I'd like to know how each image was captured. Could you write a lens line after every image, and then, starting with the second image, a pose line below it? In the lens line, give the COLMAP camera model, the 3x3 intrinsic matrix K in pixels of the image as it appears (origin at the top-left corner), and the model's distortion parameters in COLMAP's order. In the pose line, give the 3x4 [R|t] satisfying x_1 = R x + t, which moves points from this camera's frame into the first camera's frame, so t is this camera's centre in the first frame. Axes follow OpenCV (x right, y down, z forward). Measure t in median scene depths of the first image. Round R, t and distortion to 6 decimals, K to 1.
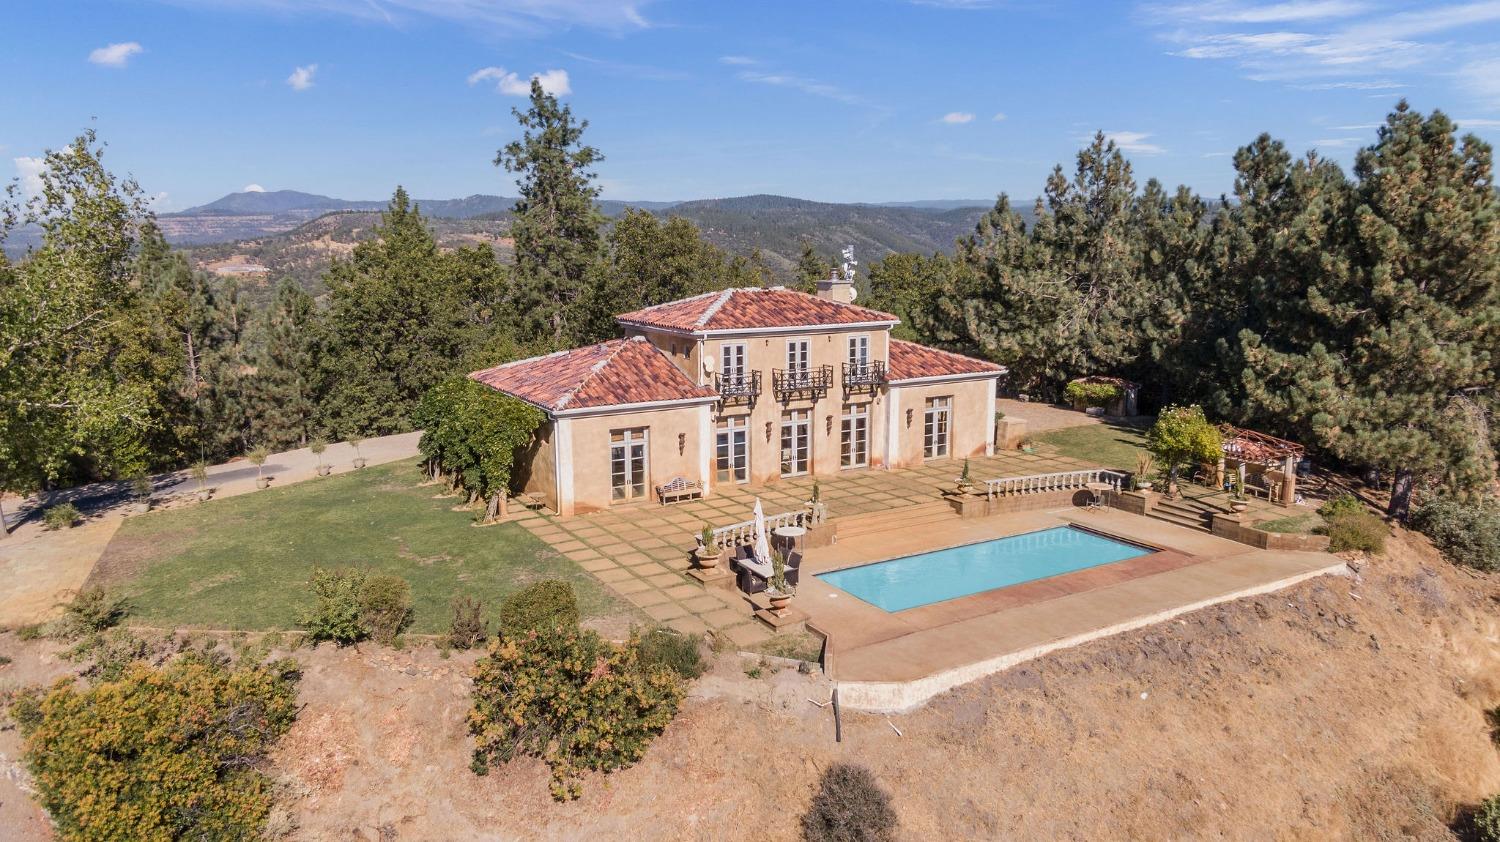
lens RADIAL K [[1060.5, 0, 750.0], [0, 1060.5, 421.0], [0, 0, 1]] dist [-0.000216, -0.001136]
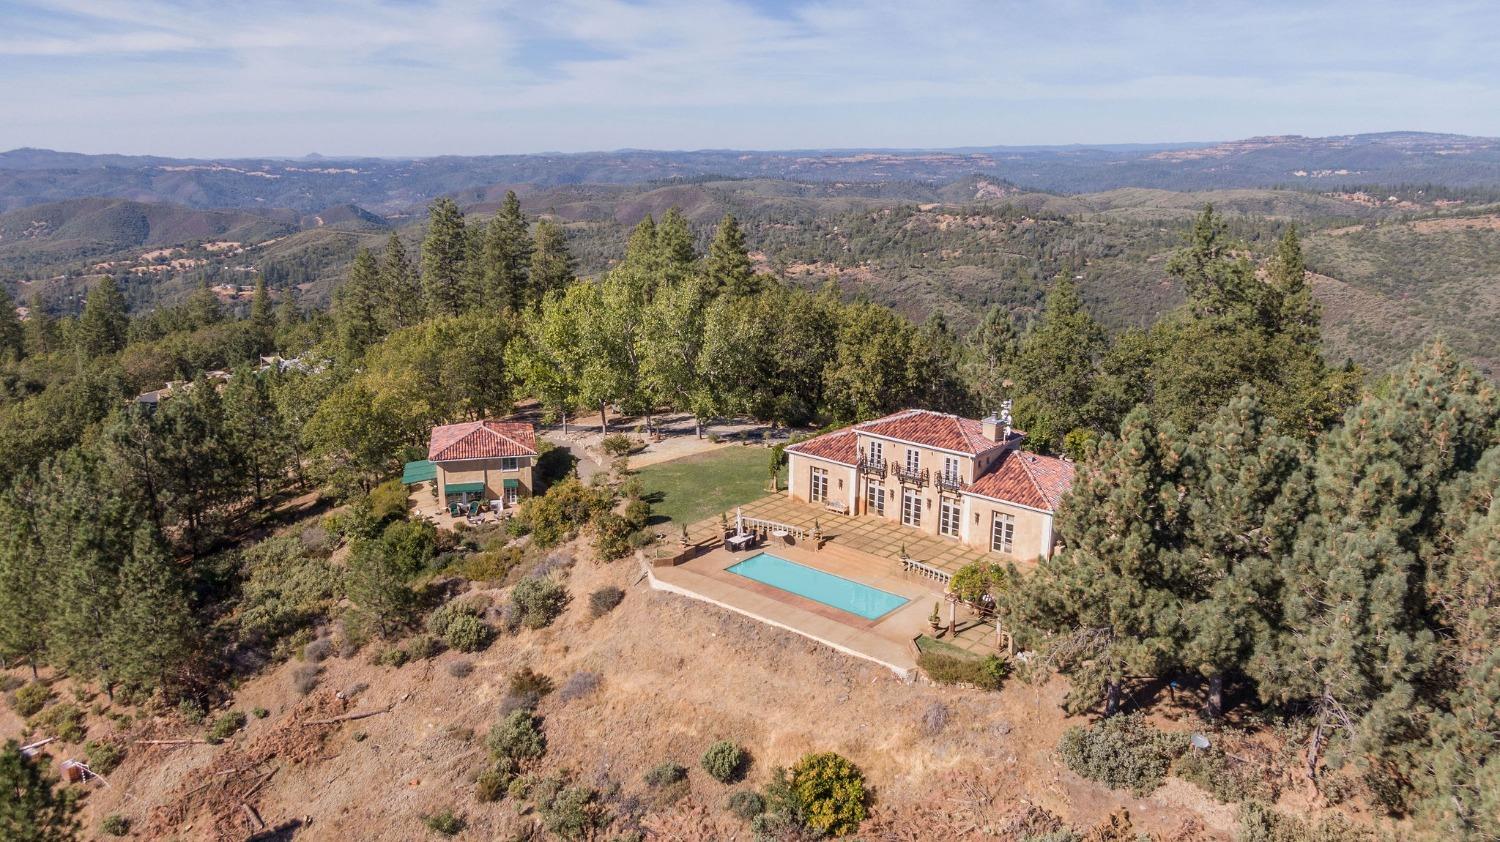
lens RADIAL K [[1060.5, 0, 750.0], [0, 1060.5, 421.0], [0, 0, 1]] dist [-0.000216, -0.001136]
pose [[0.323562, 0.240564, -0.915116, 1.512932], [-0.171268, 0.966056, 0.193399, -0.405960], [0.930578, 0.094154, 0.353780, 0.150038]]
